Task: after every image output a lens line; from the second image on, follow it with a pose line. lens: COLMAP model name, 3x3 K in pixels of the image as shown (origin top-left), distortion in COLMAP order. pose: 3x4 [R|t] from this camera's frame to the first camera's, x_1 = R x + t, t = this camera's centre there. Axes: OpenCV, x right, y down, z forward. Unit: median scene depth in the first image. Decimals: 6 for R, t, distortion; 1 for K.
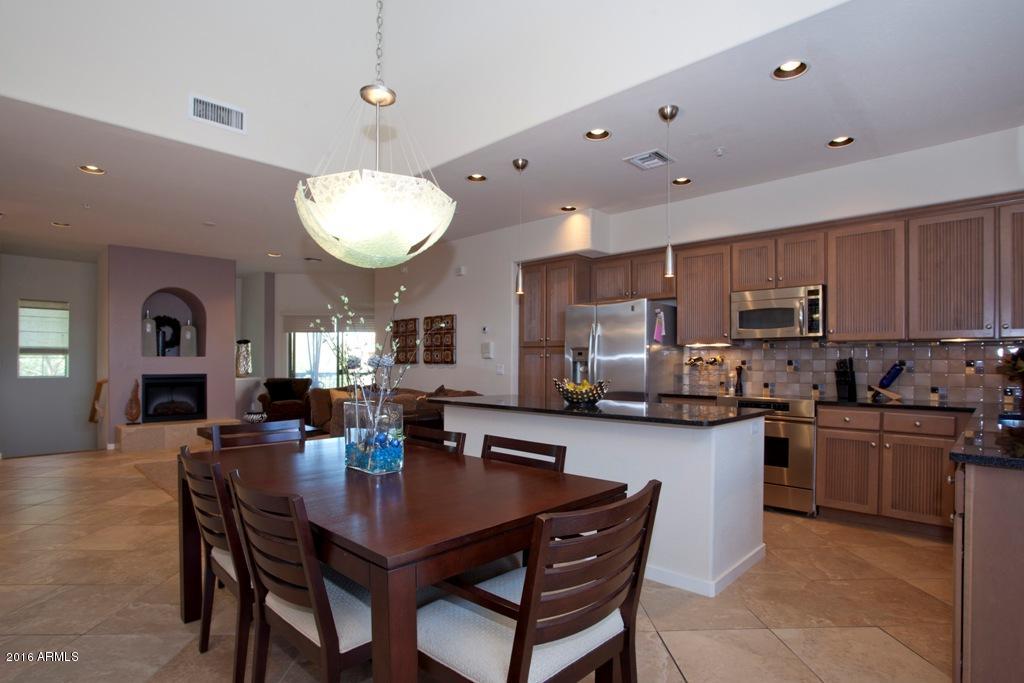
lens RADIAL K [[524.6, 0, 506.4], [0, 524.6, 359.6], [0, 0, 1]] dist [-0.023939, 0.000829]
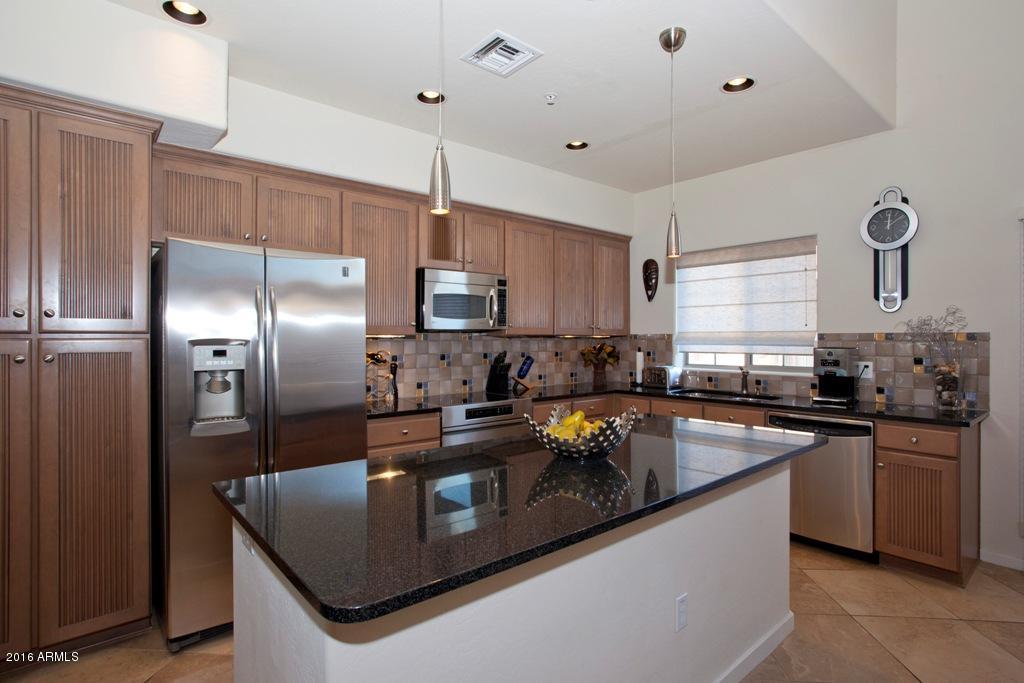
lens RADIAL K [[517.9, 0, 493.4], [0, 517.9, 342.2], [0, 0, 1]] dist [-0.022791, 0.015847]
pose [[0.098718, -0.010373, 0.995061, -0.243966], [-0.000703, 0.999945, 0.010493, -0.022049], [-0.995115, -0.001736, 0.098706, 0.646048]]
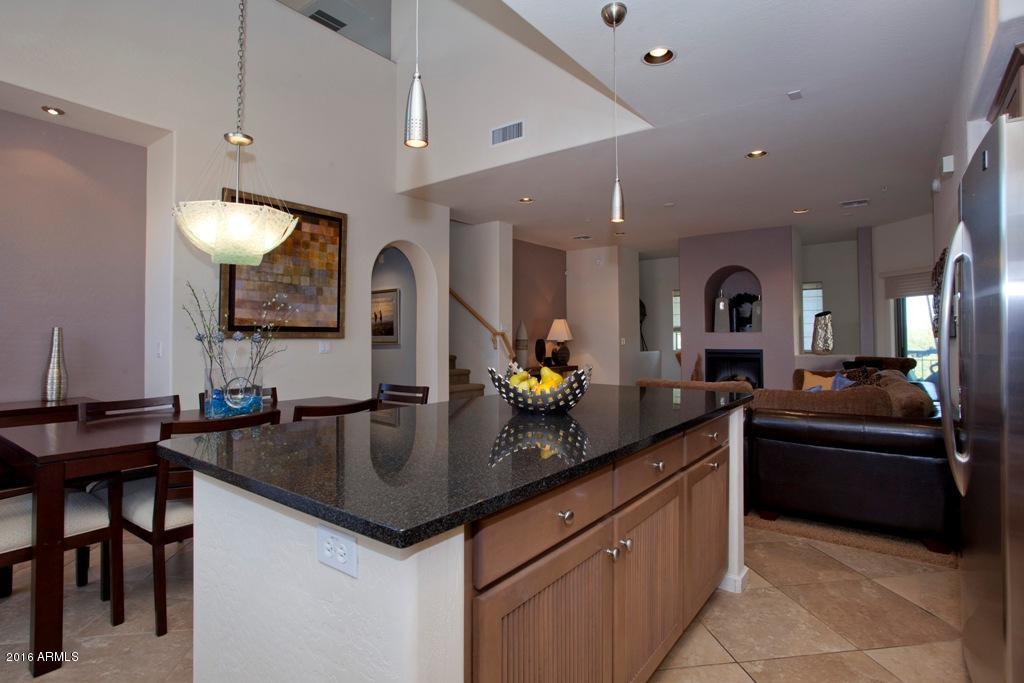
lens RADIAL K [[516.8, 0, 510.5], [0, 516.8, 337.0], [0, 0, 1]] dist [-0.054813, 0.040544]
pose [[0.125251, -0.004292, -0.992116, 0.413079], [0.008303, 0.999960, -0.003278, 0.004230], [0.992090, -0.007827, 0.125281, 0.554225]]
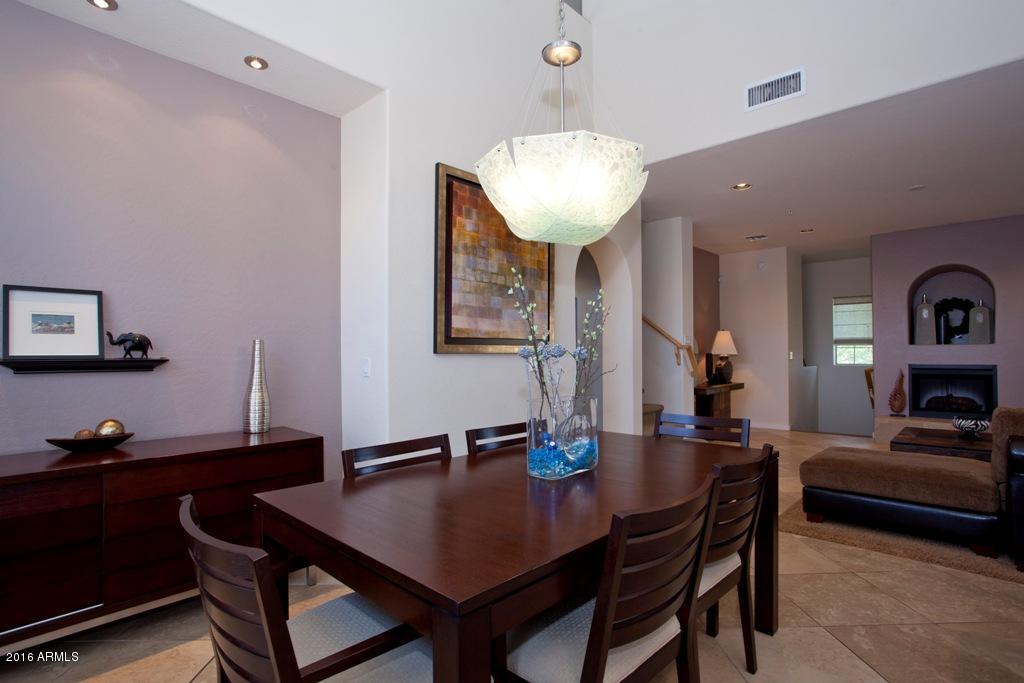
lens RADIAL K [[497.2, 0, 513.4], [0, 497.2, 344.7], [0, 0, 1]] dist [-0.000992, 0.001107]
pose [[0.032541, -0.018216, -0.999304, 0.212682], [0.010906, 0.999781, -0.017870, 0.001804], [0.999411, -0.010317, 0.032732, 0.316788]]
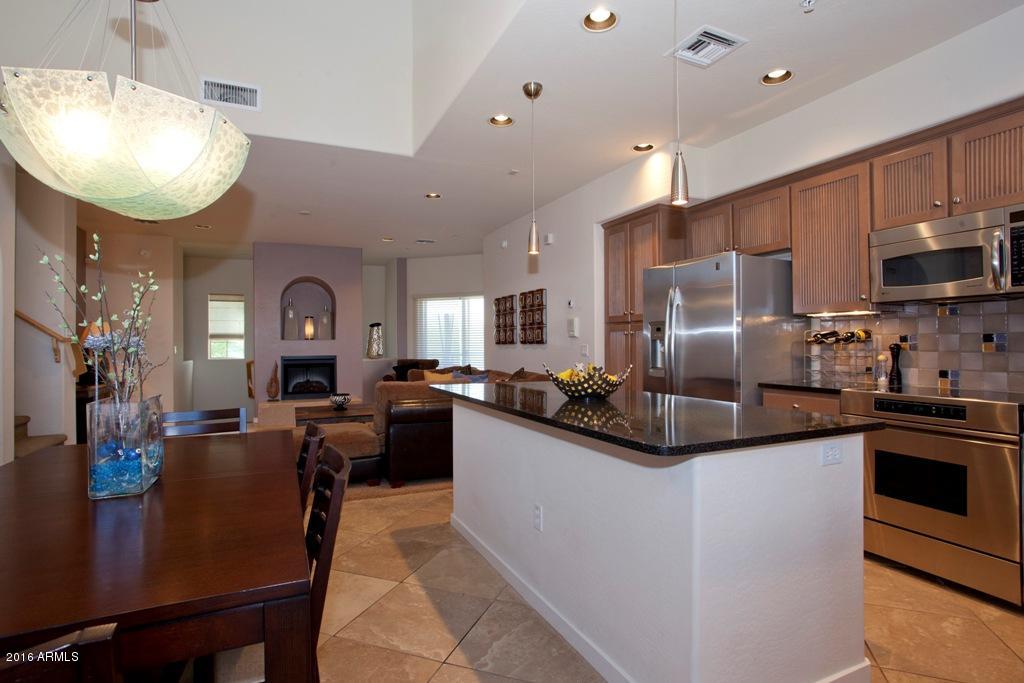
lens RADIAL K [[516.8, 0, 510.5], [0, 516.8, 337.0], [0, 0, 1]] dist [-0.054813, 0.040544]
pose [[0.934176, -0.014480, -0.356519, 0.181112], [0.012768, 0.999893, -0.007156, 0.001775], [0.356584, 0.002133, 0.934261, 0.186476]]
